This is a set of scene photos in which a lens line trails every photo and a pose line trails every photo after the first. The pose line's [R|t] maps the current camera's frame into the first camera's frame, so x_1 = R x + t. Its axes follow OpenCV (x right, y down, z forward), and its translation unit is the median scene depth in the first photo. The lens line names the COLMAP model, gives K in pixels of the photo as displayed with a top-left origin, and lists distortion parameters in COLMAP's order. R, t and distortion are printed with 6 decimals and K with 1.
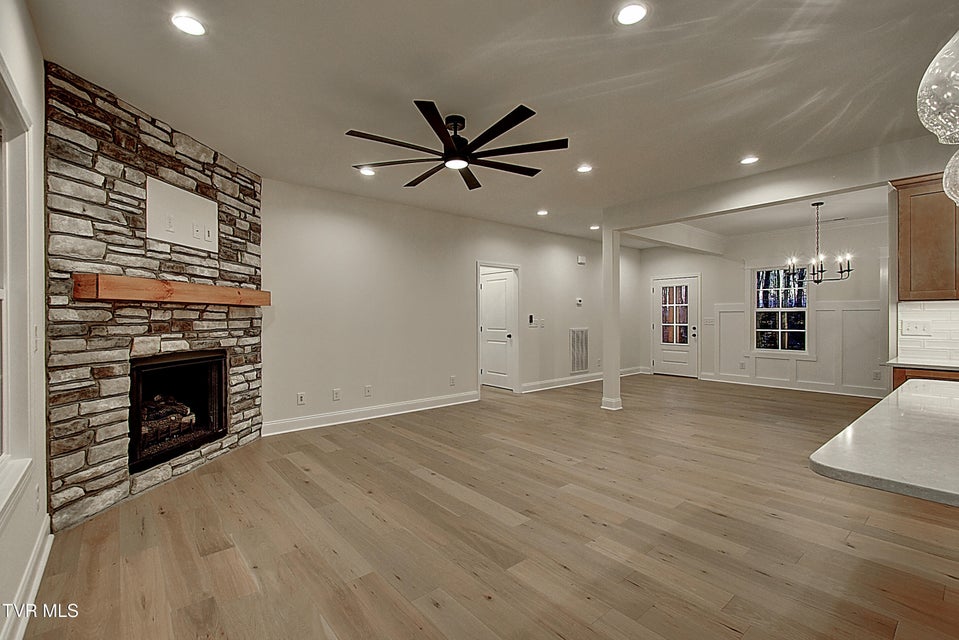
lens RADIAL K [[427.4, 0, 472.0], [0, 427.4, 316.9], [0, 0, 1]] dist [0.001840, -0.006206]
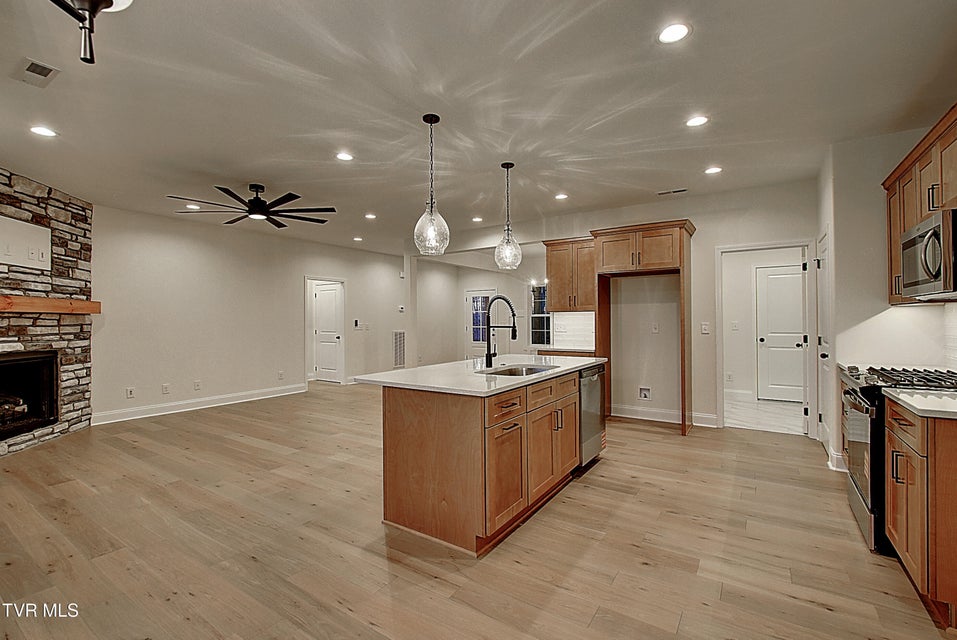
lens RADIAL K [[426.1, 0, 471.3], [0, 426.1, 314.2], [0, 0, 1]] dist [-0.002520, -0.005096]
pose [[0.958073, 0.000480, 0.286525, 0.203663], [0.003734, 0.999893, -0.014158, -0.004740], [-0.286501, 0.014634, 0.957968, -0.487783]]
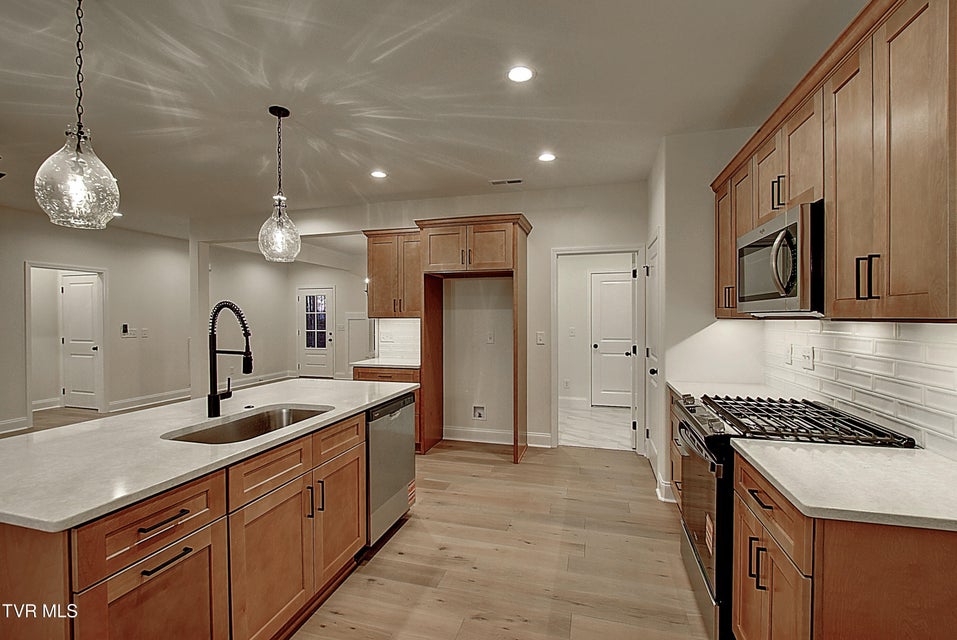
lens RADIAL K [[426.1, 0, 473.5], [0, 426.1, 315.3], [0, 0, 1]] dist [-0.002520, -0.005096]
pose [[0.821298, 0.004114, 0.570485, 0.447577], [-0.000040, 0.999974, -0.007155, -0.032999], [-0.570500, 0.005853, 0.821277, -0.297605]]
